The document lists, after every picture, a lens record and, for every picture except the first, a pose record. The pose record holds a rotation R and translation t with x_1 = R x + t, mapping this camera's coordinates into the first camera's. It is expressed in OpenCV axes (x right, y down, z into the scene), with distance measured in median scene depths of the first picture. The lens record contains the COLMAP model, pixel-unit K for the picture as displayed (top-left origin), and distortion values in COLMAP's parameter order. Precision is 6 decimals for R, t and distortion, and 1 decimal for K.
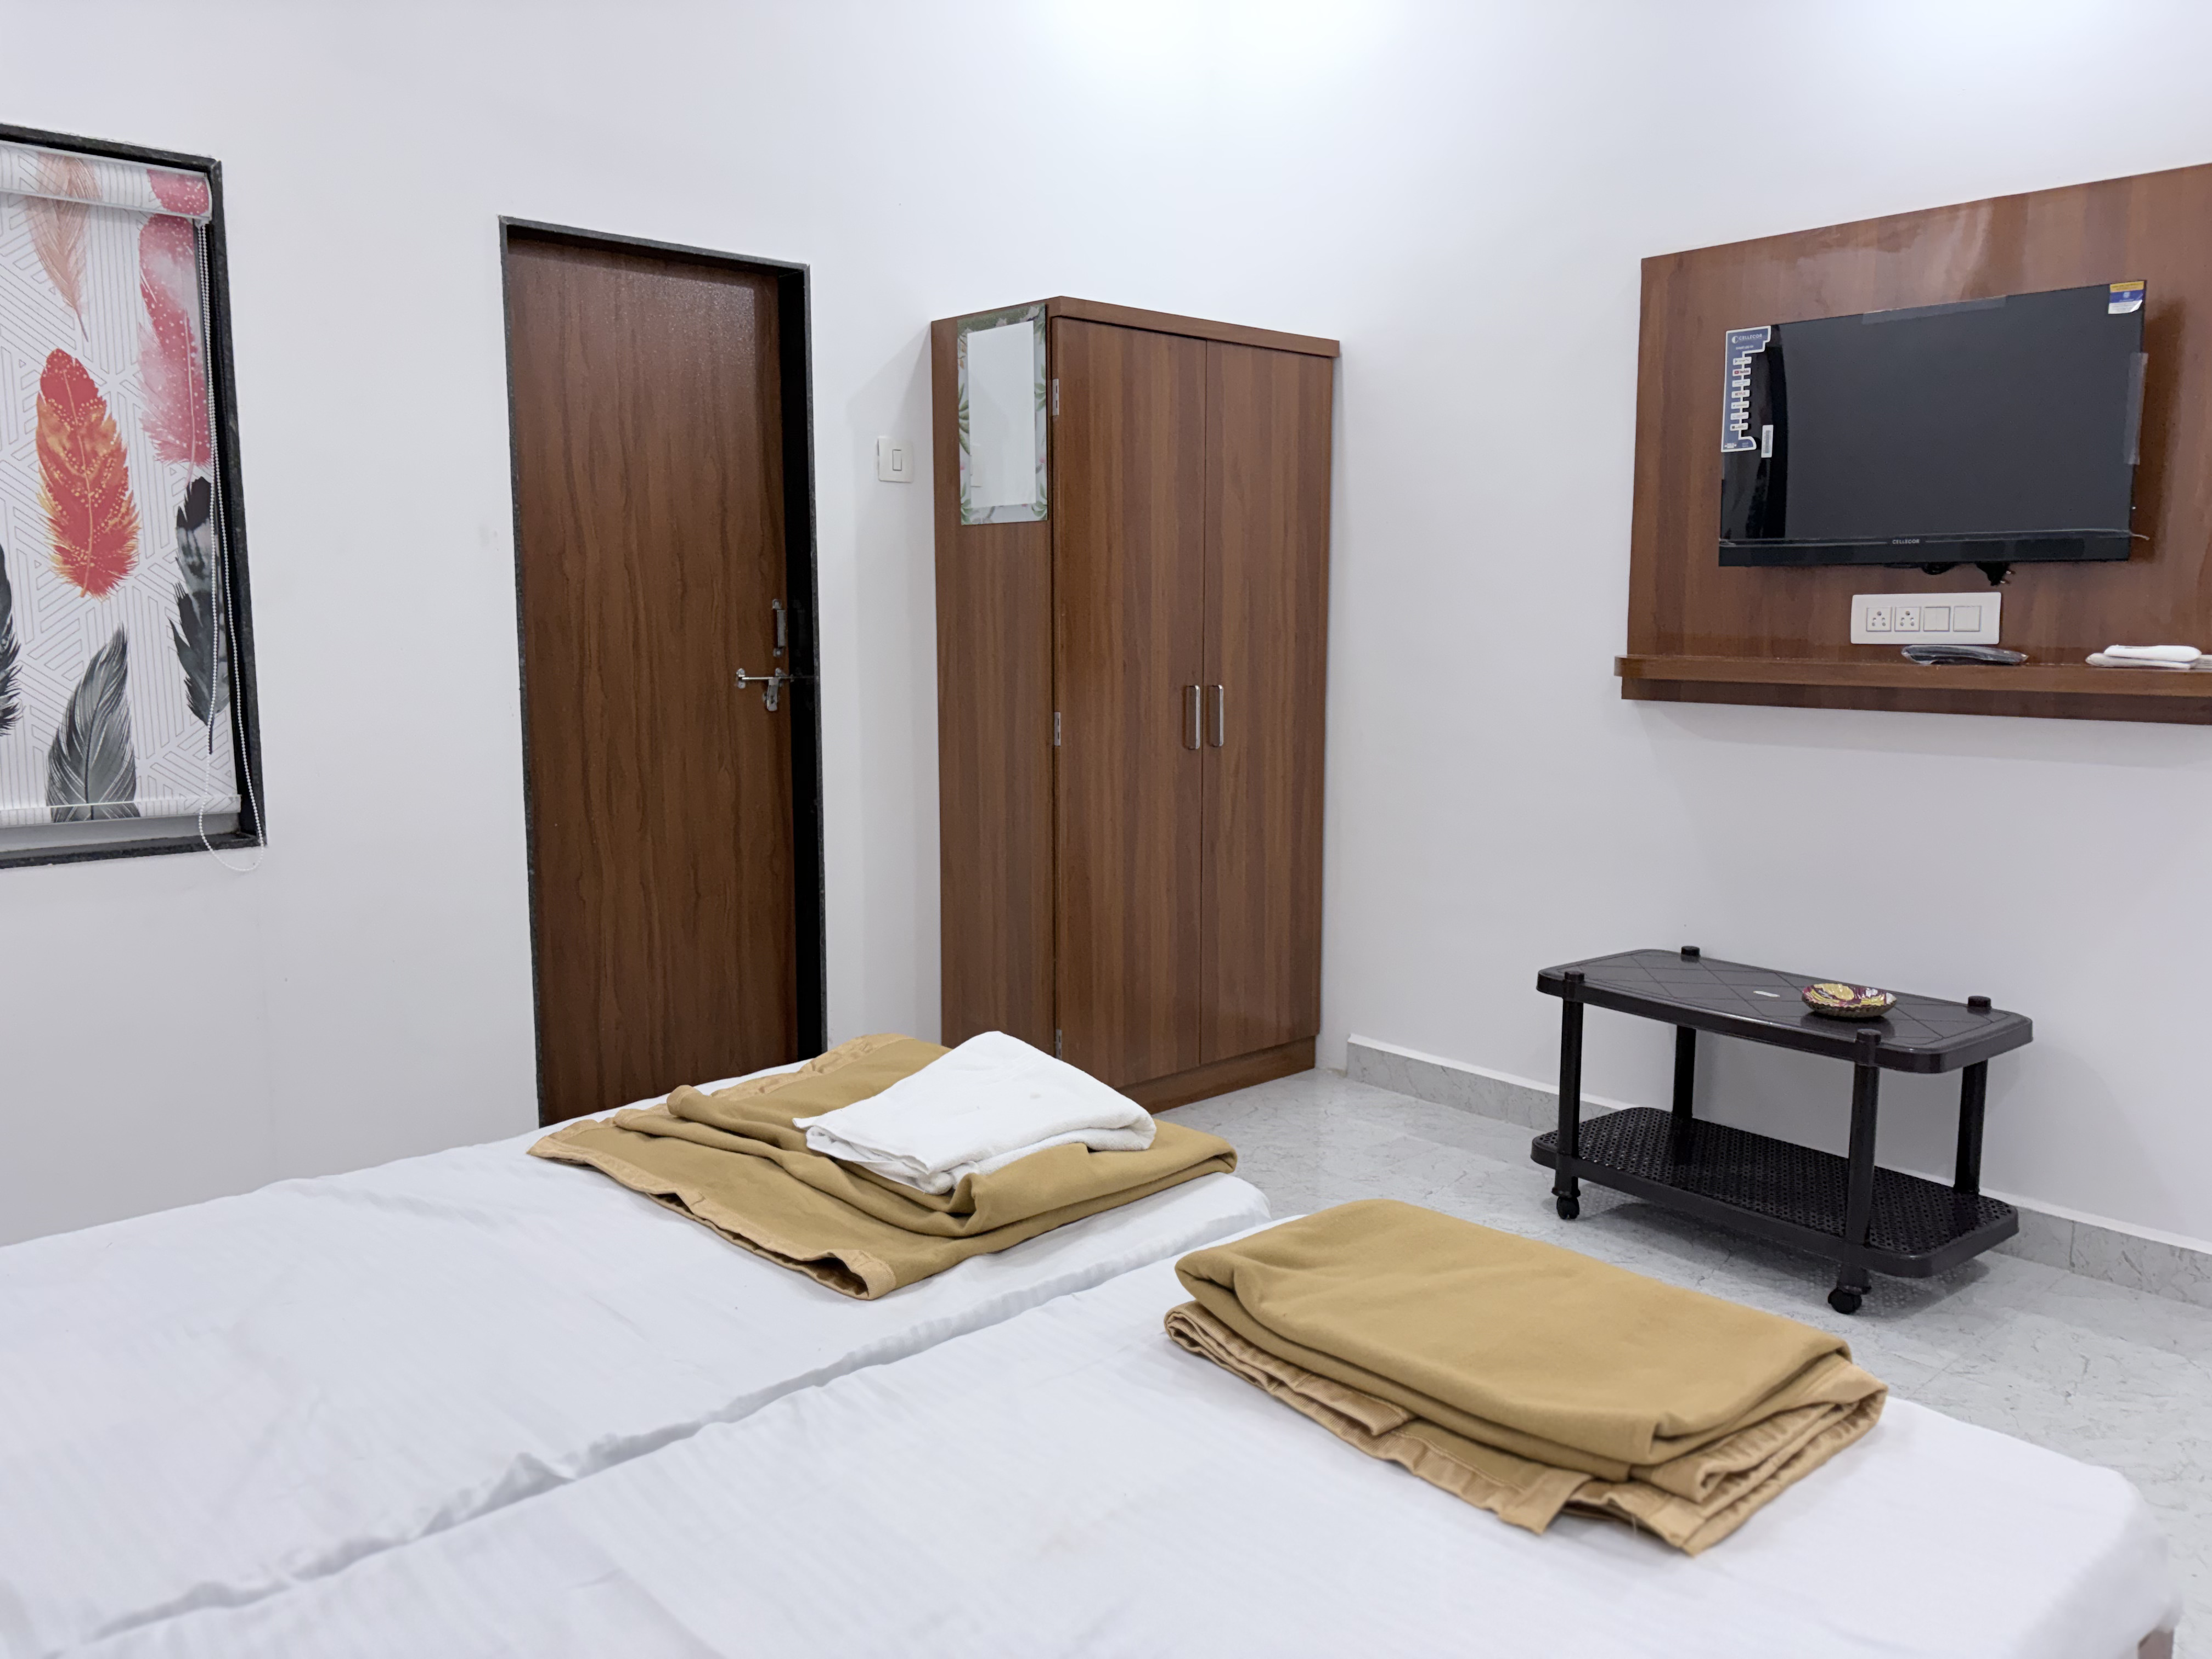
lens RADIAL K [[1673.0, 0, 1106.0], [0, 1673.0, 829.5], [0, 0, 1]] dist [0.000435, -0.008468]
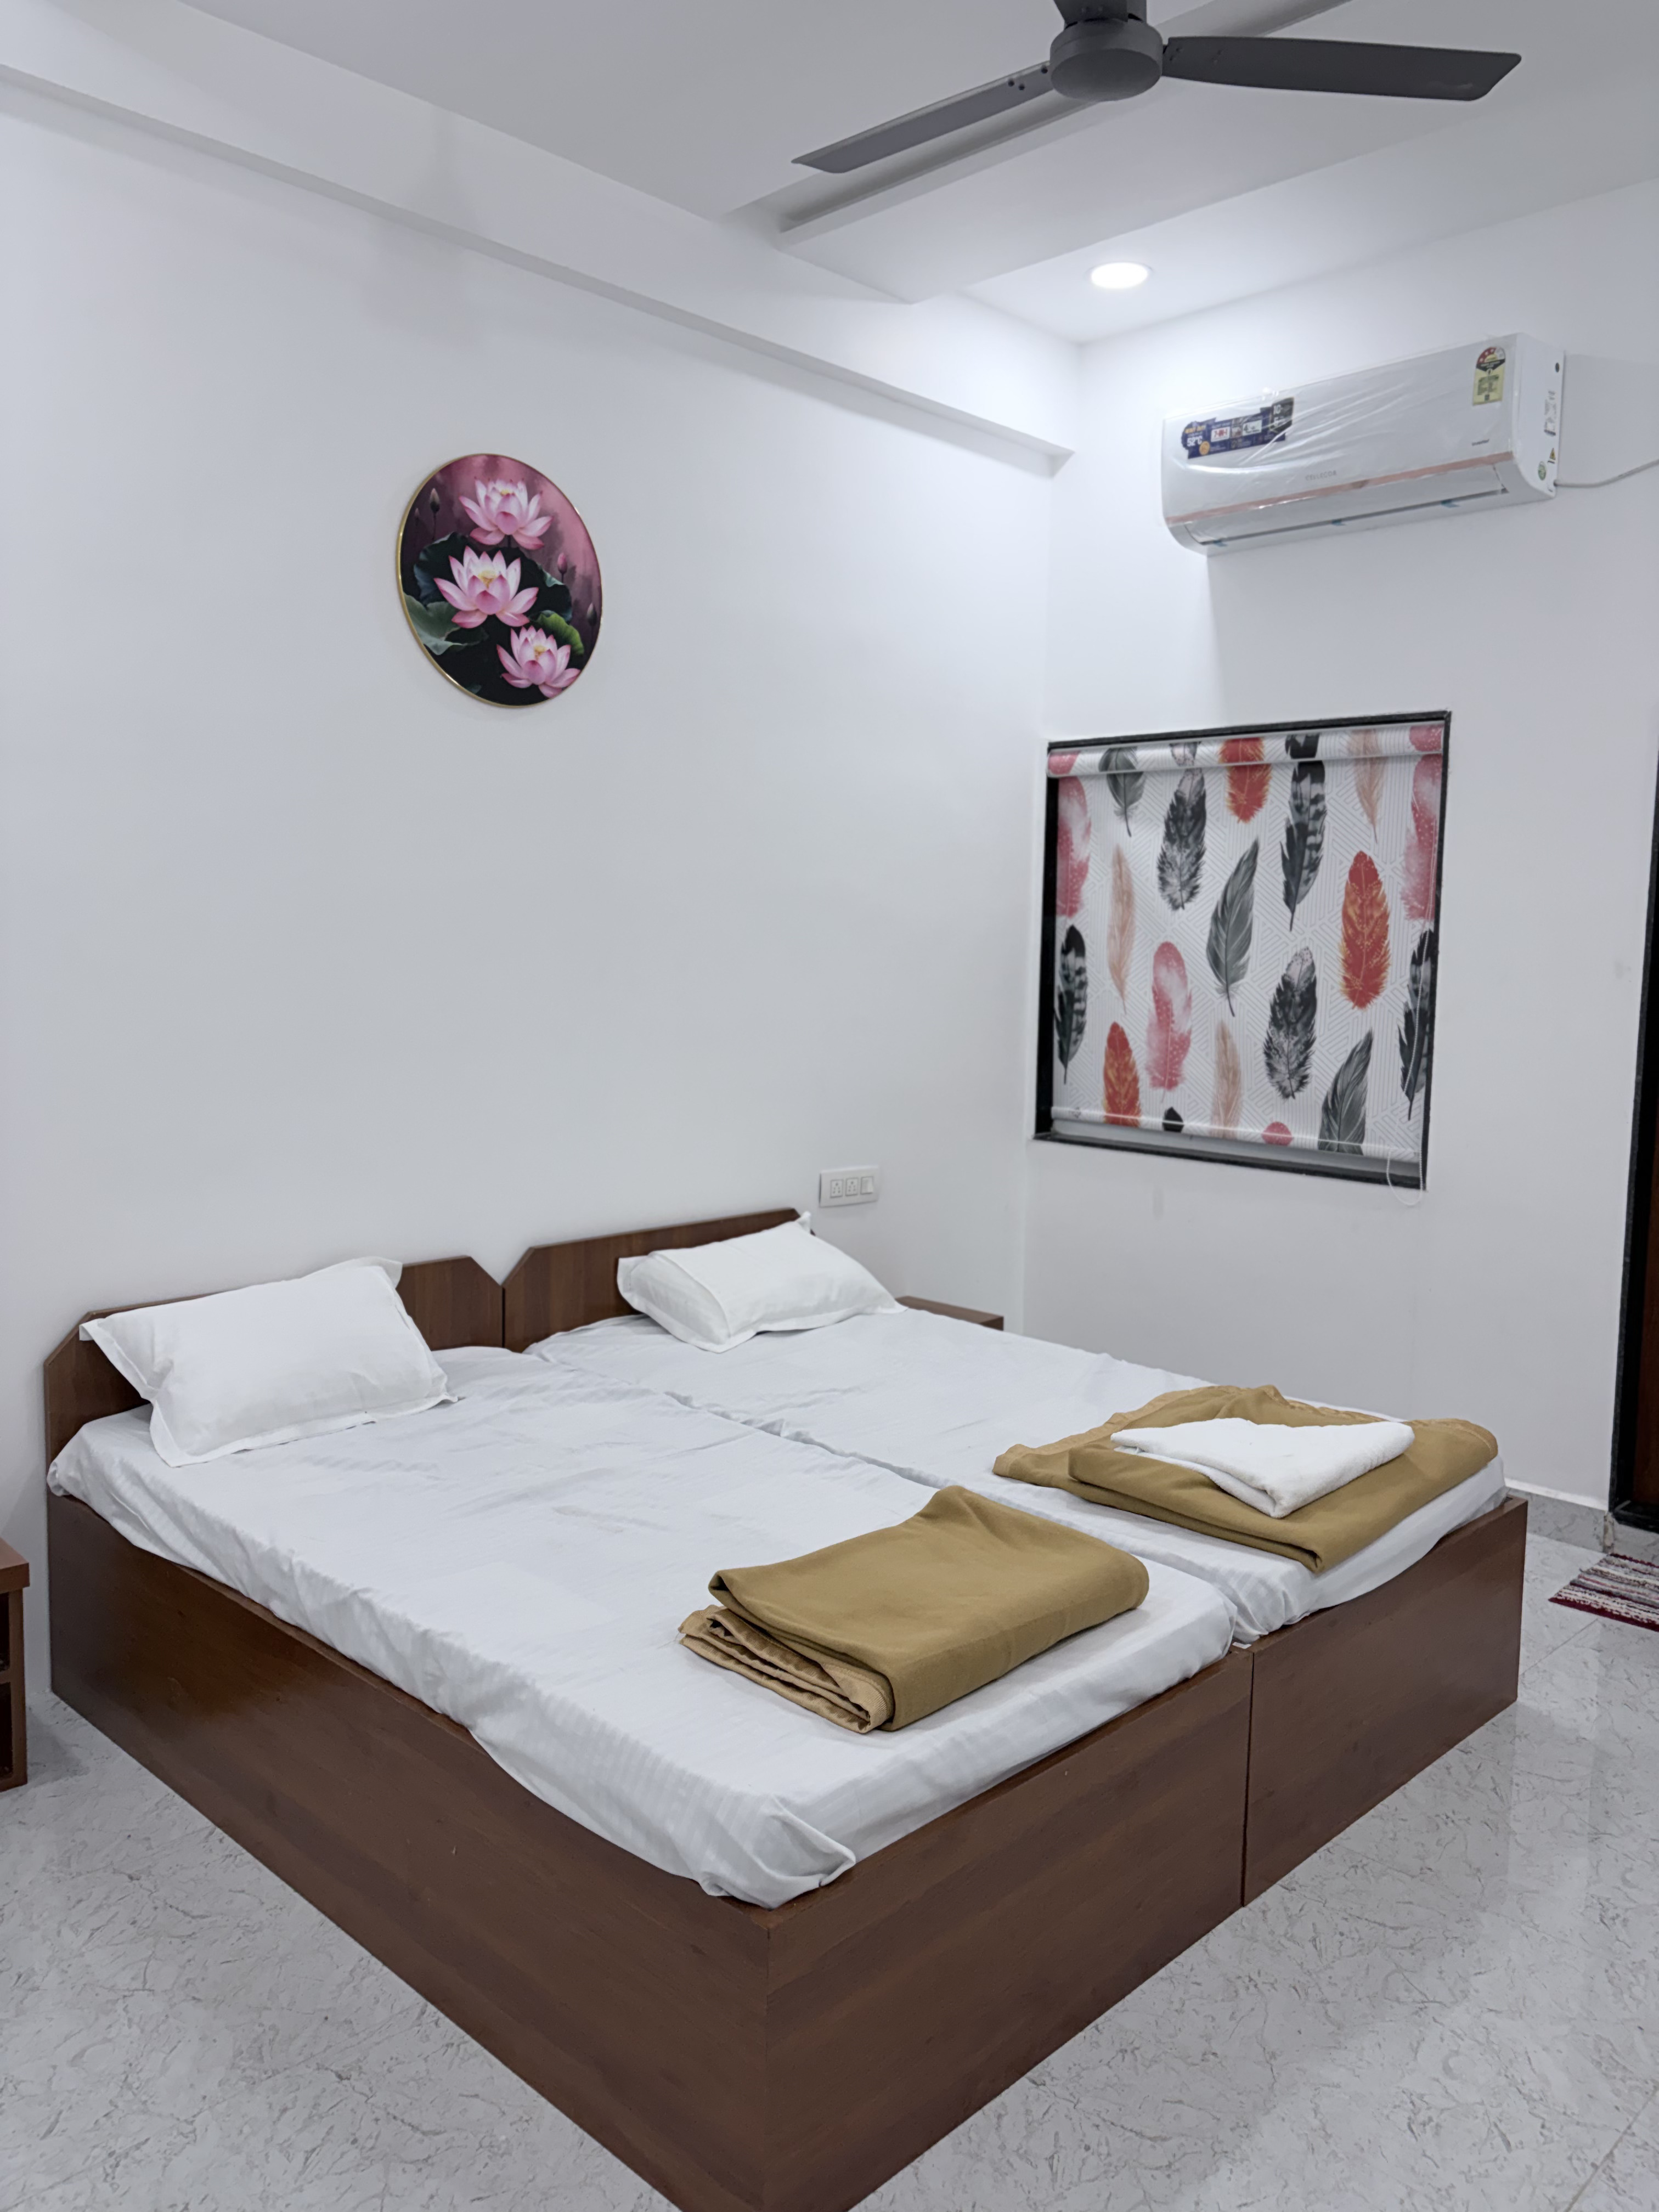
lens RADIAL K [[1673.0, 0, 829.5], [0, 1673.0, 1106.0], [0, 0, 1]] dist [0.000435, -0.008468]
pose [[0.034298, 0.105949, -0.993780, 0.906471], [-0.152054, 0.983342, 0.099588, -0.130157], [0.987777, 0.147693, 0.049837, 0.454700]]
